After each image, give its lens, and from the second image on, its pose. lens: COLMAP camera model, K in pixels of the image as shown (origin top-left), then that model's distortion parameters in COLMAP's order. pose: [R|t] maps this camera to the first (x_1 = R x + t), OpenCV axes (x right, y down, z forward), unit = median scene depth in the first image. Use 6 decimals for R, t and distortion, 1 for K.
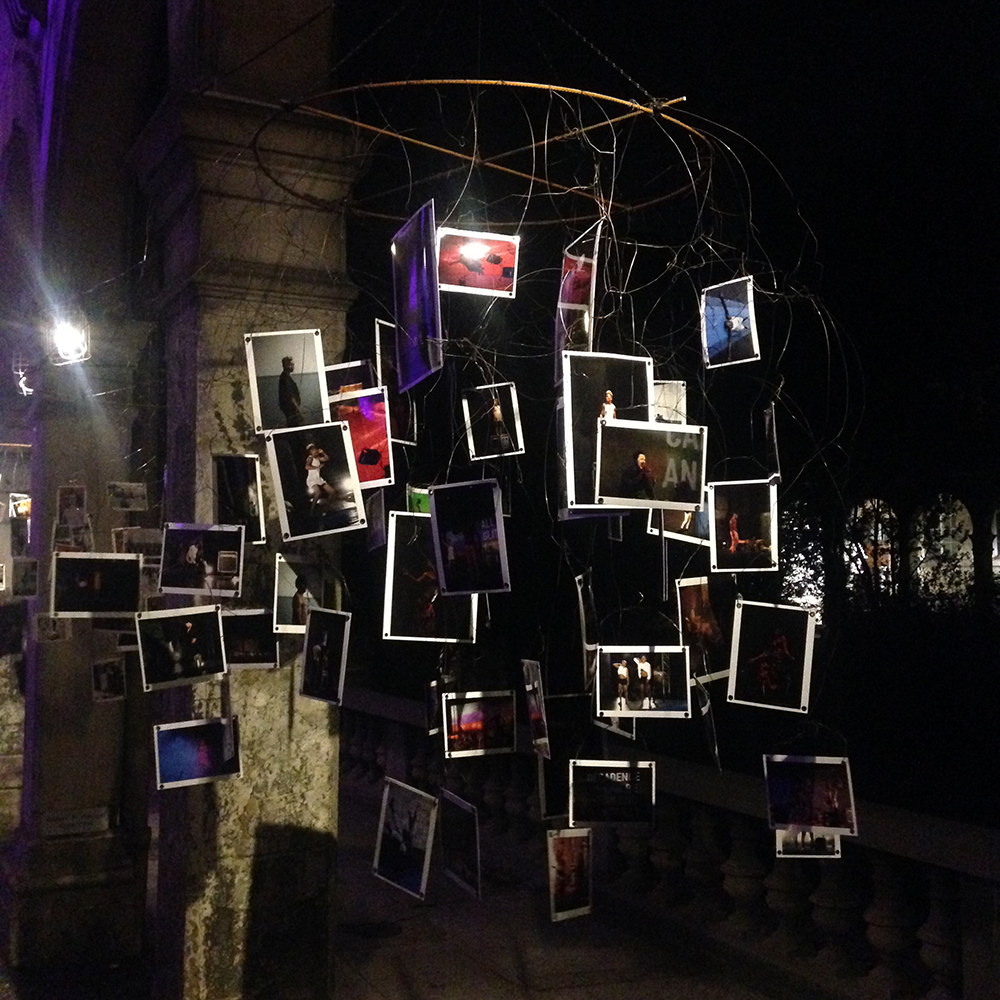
lens RADIAL K [[1215.8, 0, 482.4], [0, 1215.8, 473.8], [0, 0, 1]] dist [0.178048, -0.259734]
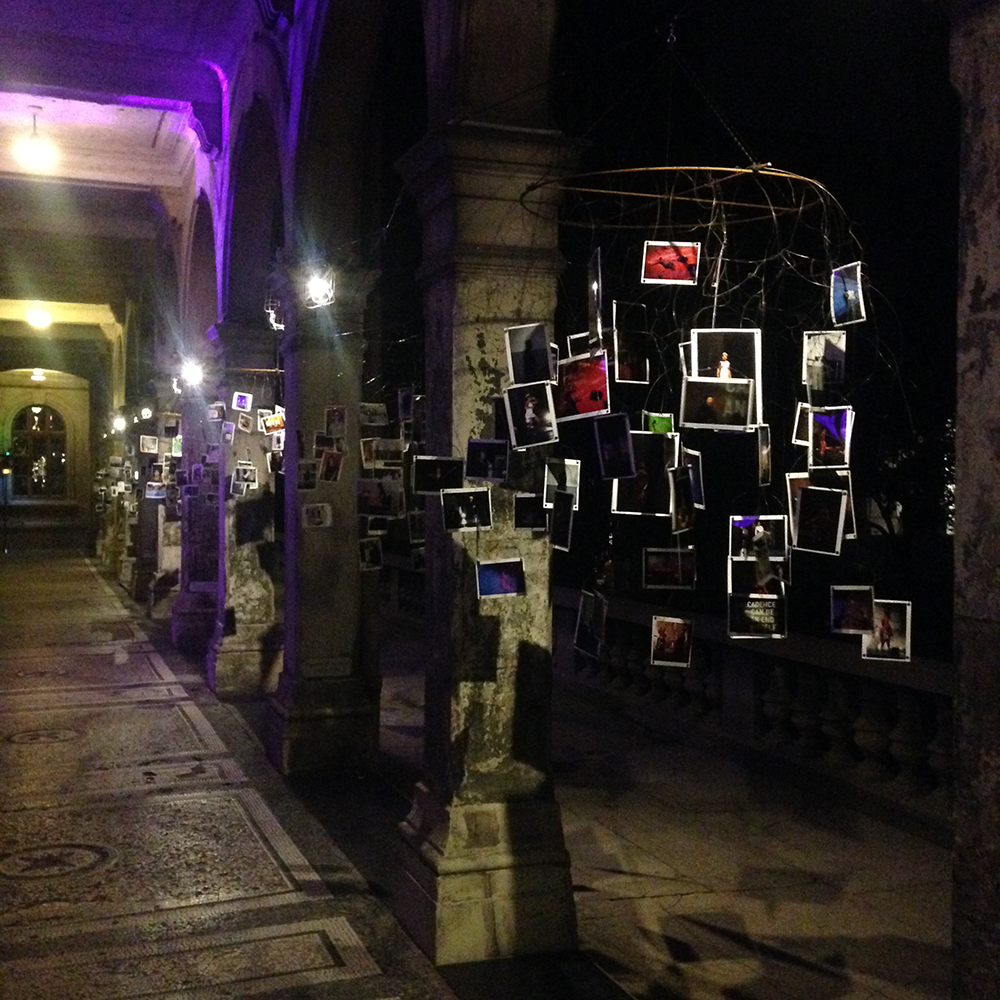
lens RADIAL K [[1215.8, 0, 482.4], [0, 1215.8, 473.8], [0, 0, 1]] dist [0.178048, -0.259734]
pose [[0.992205, 0.006702, -0.124438, -0.025759], [0.002409, 0.997335, 0.072923, -0.017833], [0.124596, -0.072655, 0.989544, -0.370512]]
